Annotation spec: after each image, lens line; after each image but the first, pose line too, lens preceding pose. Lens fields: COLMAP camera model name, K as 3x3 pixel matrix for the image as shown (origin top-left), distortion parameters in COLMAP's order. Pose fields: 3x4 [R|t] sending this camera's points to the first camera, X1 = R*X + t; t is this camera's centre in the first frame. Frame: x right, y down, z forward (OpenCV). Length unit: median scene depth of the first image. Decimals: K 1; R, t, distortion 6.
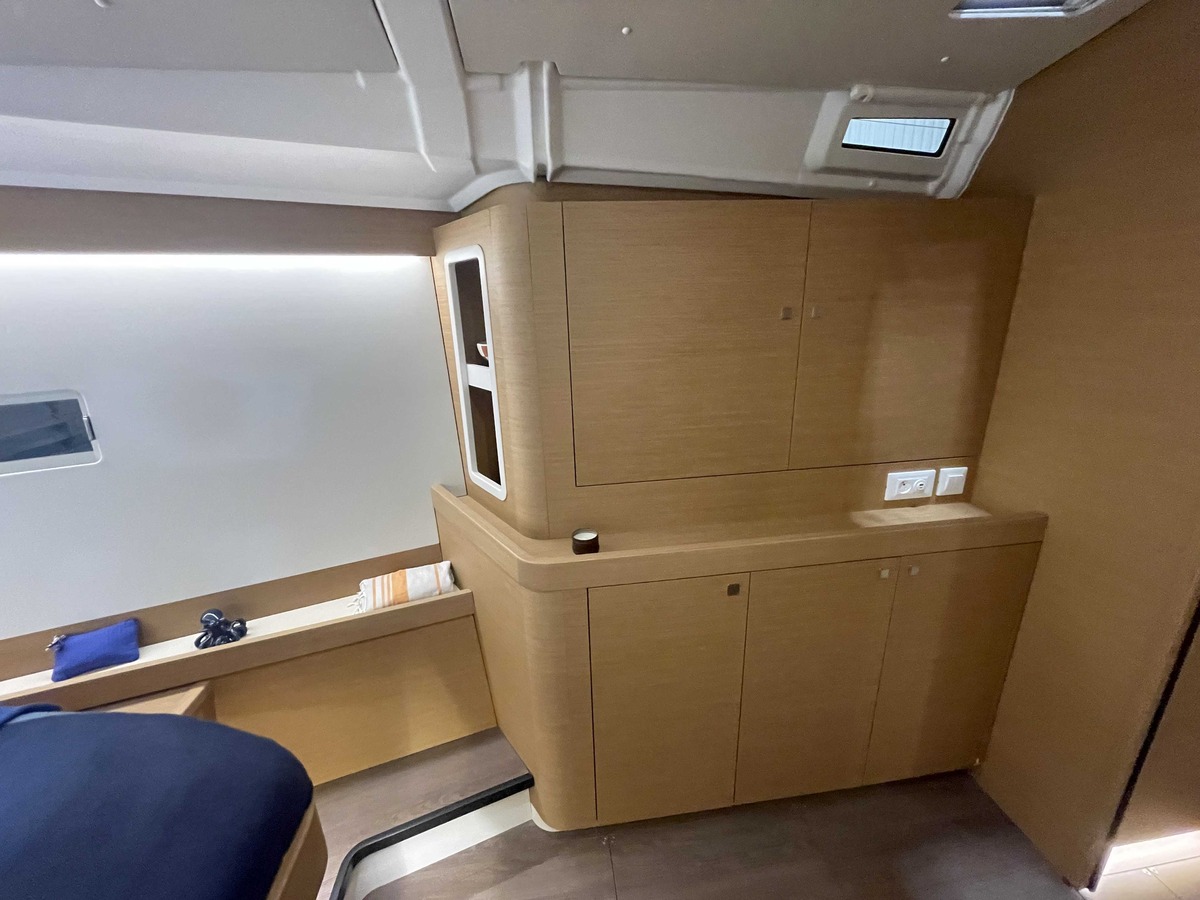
lens RADIAL K [[485.6, 0, 600.4], [0, 485.6, 444.3], [0, 0, 1]] dist [0.002142, 0.000387]
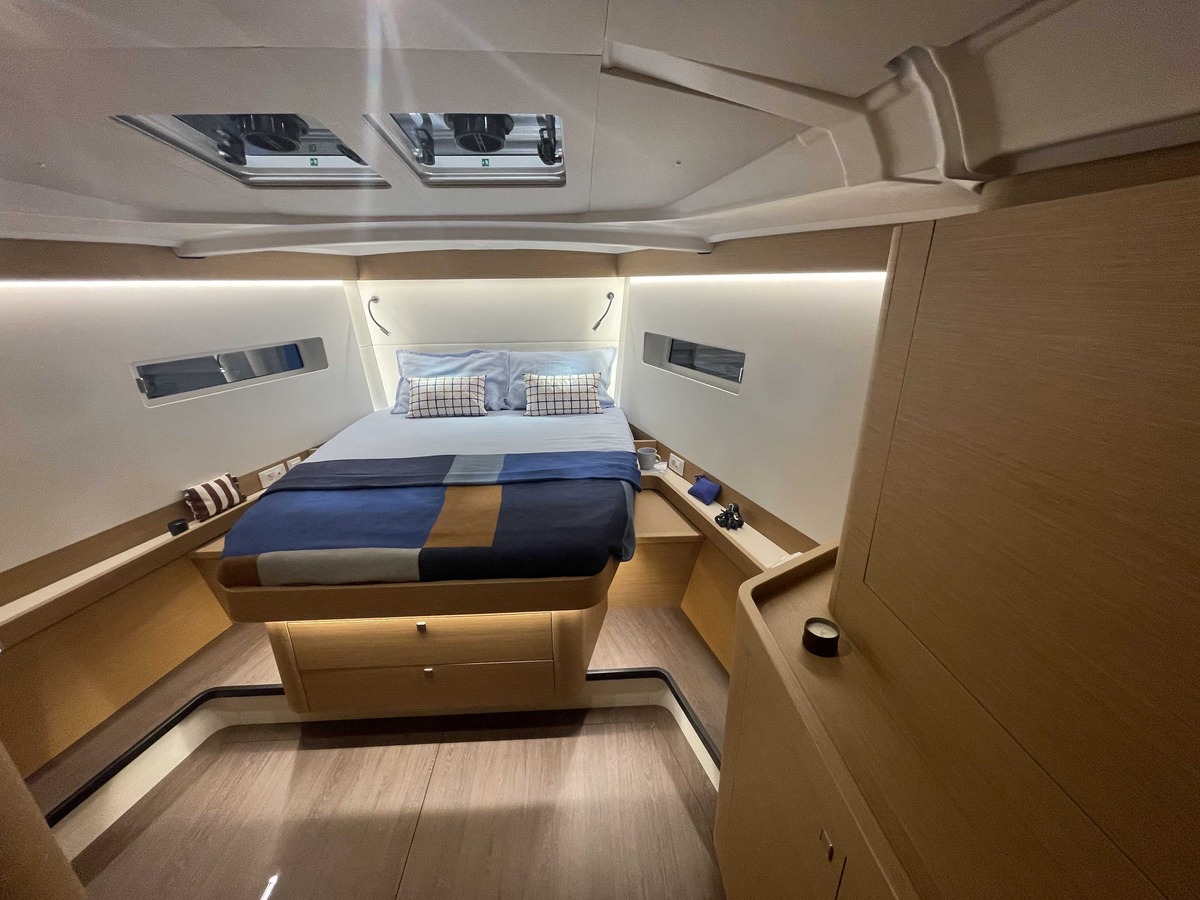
lens RADIAL K [[485.6, 0, 600.4], [0, 485.6, 444.3], [0, 0, 1]] dist [0.002142, 0.000387]
pose [[-0.081500, 0.349095, -0.933536, 0.592862], [-0.284482, 0.889539, 0.357478, -0.253011], [0.955211, 0.294709, 0.026814, 0.480049]]
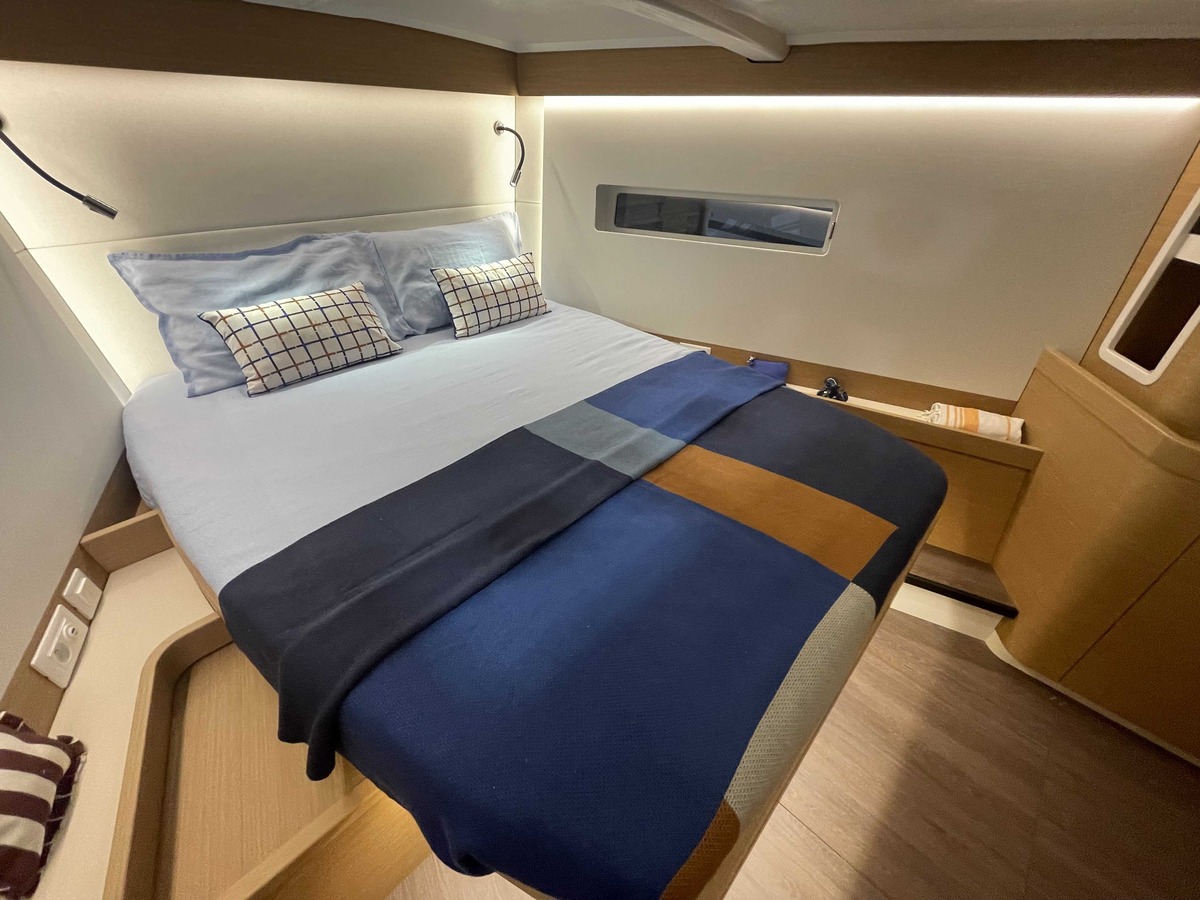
lens RADIAL K [[485.6, 0, 600.4], [0, 485.6, 444.3], [0, 0, 1]] dist [0.002142, 0.000387]
pose [[0.620445, 0.463032, -0.632969, -0.206198], [-0.271419, 0.884002, 0.380620, 0.147106], [0.735785, -0.064355, 0.674150, -0.494776]]
